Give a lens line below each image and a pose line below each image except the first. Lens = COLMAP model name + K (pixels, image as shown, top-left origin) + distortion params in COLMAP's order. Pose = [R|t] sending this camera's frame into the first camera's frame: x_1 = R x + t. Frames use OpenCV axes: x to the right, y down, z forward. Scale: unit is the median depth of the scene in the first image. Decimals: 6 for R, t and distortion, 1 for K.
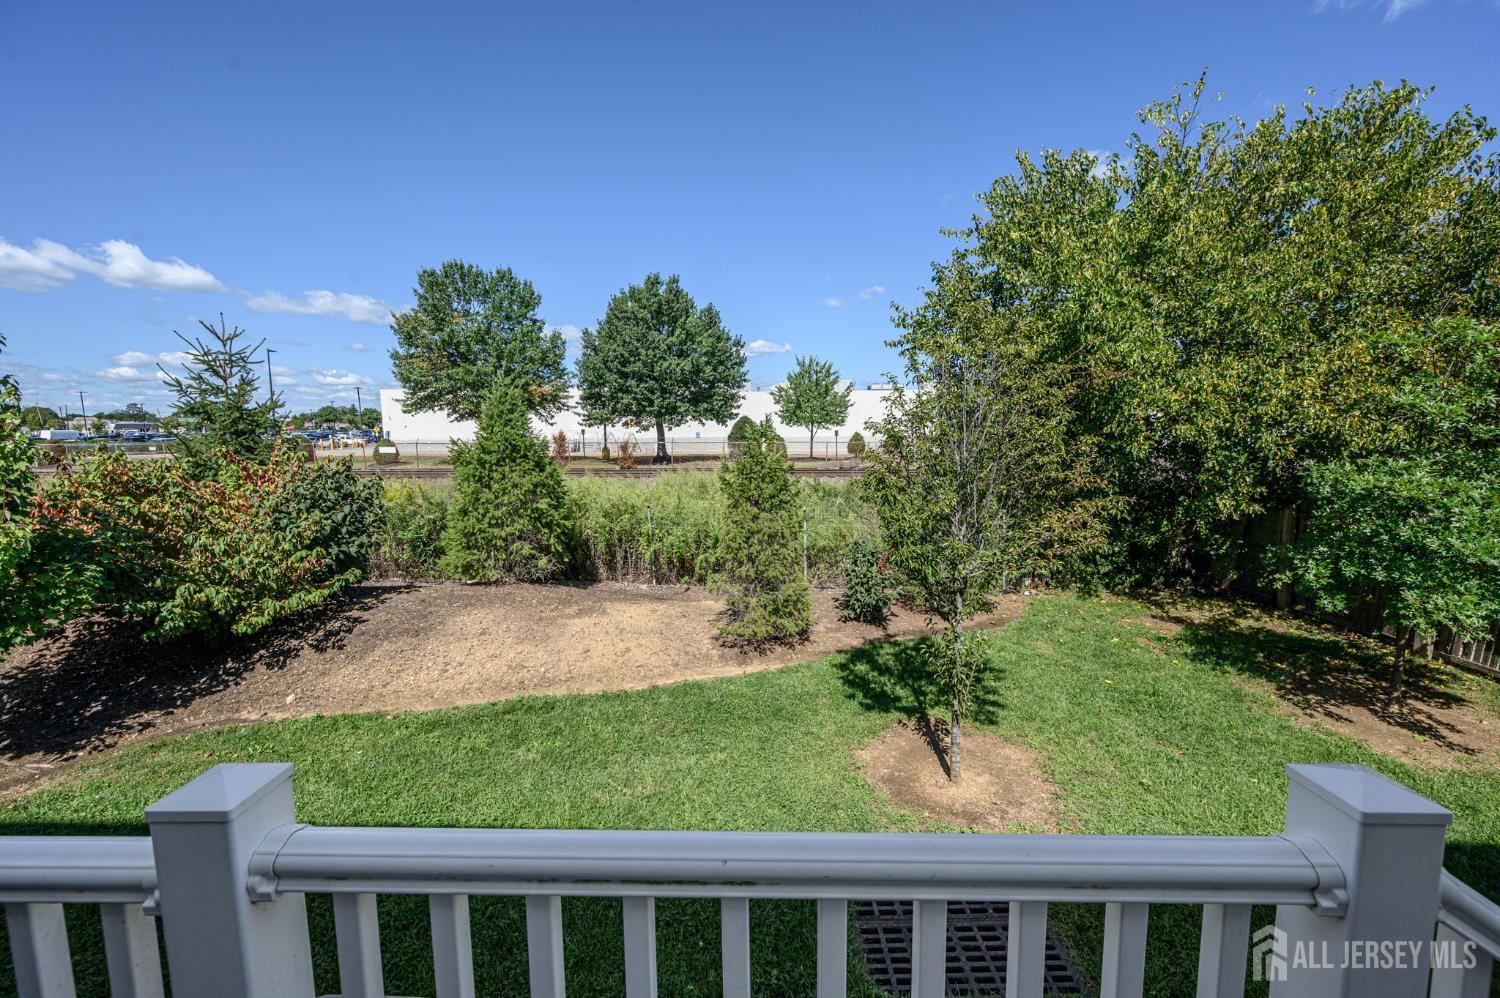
lens RADIAL K [[593.7, 0, 747.4], [0, 593.7, 498.0], [0, 0, 1]] dist [0.002545, 0.000020]
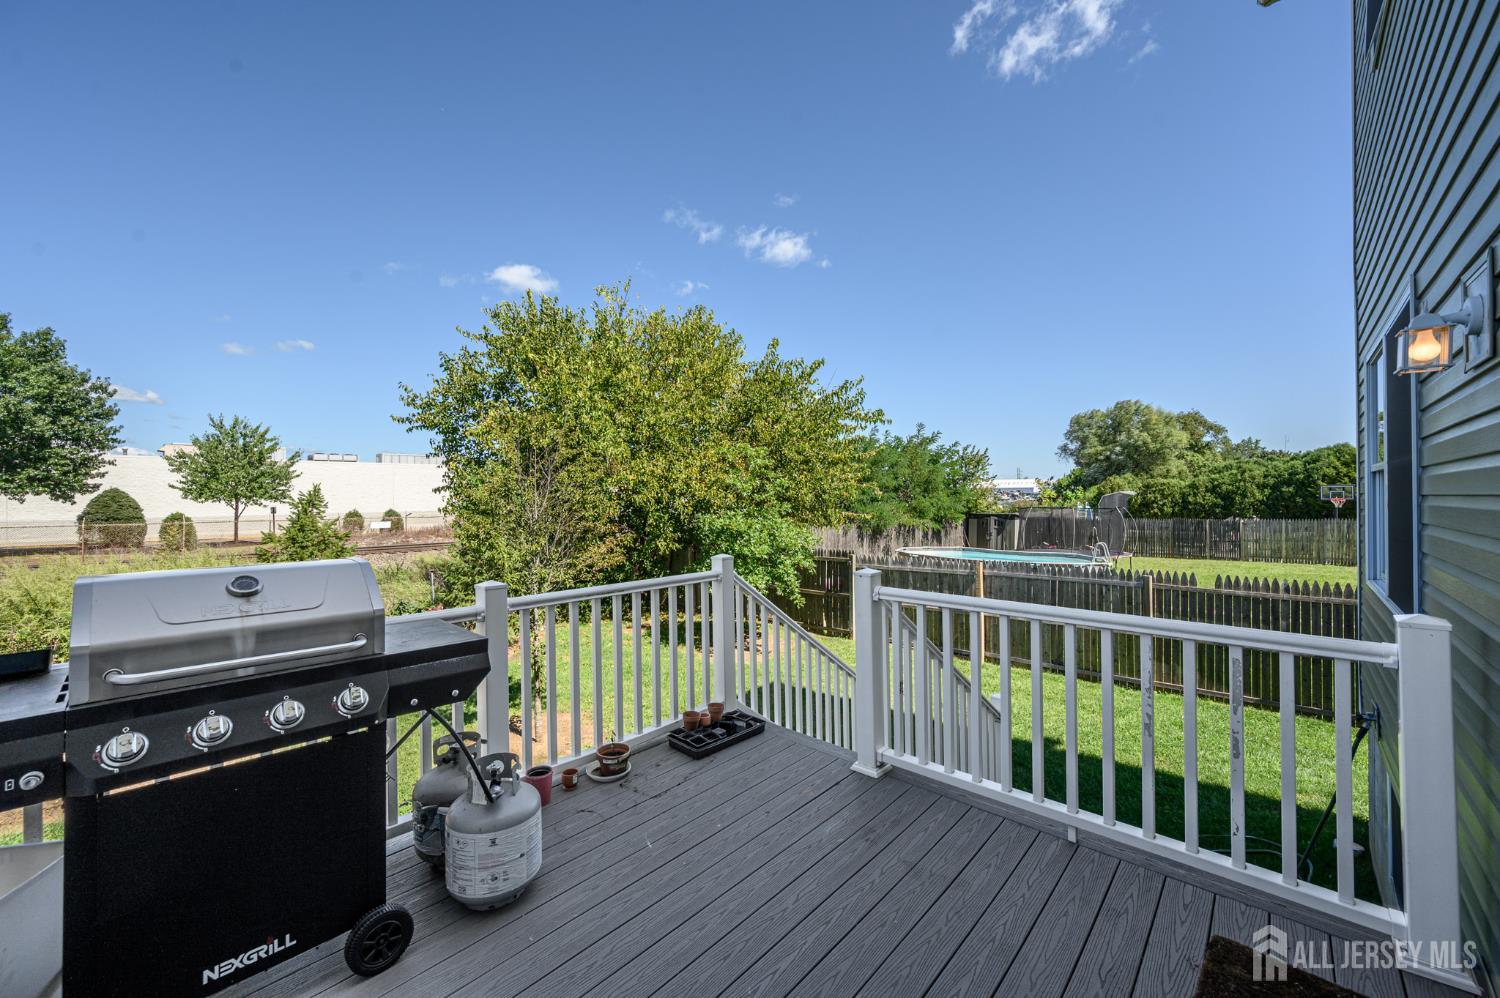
lens RADIAL K [[593.7, 0, 753.5], [0, 593.7, 500.0], [0, 0, 1]] dist [0.002545, 0.000020]
pose [[0.653585, -0.001523, 0.756852, -0.155537], [0.096332, 0.992032, -0.081192, 0.029035], [-0.750698, 0.125975, 0.648524, -0.150391]]
